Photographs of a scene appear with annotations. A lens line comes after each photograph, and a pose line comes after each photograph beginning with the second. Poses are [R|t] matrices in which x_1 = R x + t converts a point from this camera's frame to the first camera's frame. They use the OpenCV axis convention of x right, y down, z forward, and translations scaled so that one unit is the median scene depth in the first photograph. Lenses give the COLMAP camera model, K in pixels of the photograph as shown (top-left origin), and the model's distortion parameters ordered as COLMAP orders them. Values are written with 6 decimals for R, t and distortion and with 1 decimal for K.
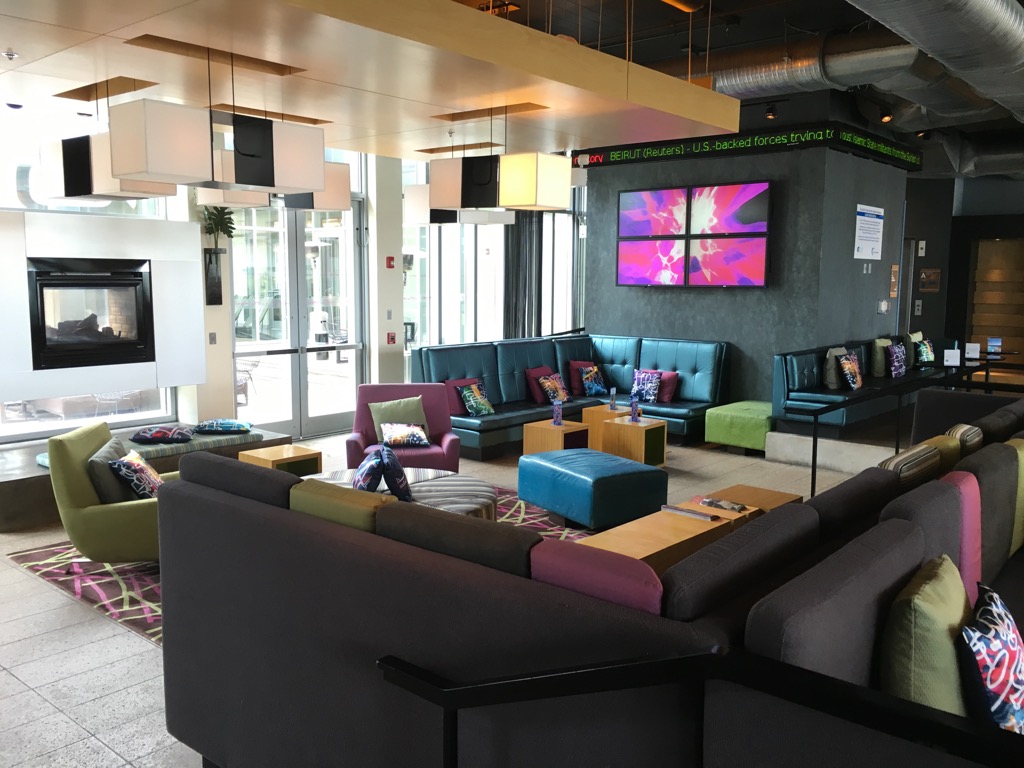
lens RADIAL K [[870.7, 0, 512.0], [0, 870.7, 384.0], [0, 0, 1]] dist [0.010814, 0.003647]
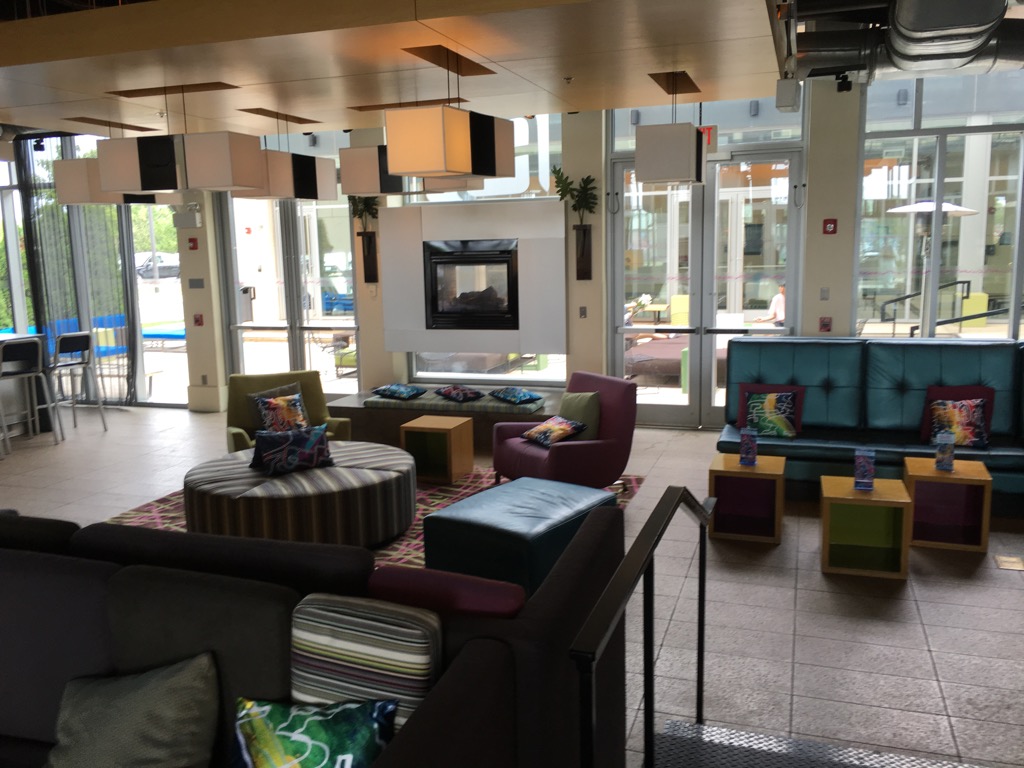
lens RADIAL K [[880.1, 0, 512.0], [0, 880.1, 384.0], [0, 0, 1]] dist [0.004879, -0.082535]
pose [[0.375308, 0.117363, -0.919440, 0.647018], [-0.091204, 0.991814, 0.089372, -0.057929], [0.922402, 0.050314, 0.382939, 0.570788]]
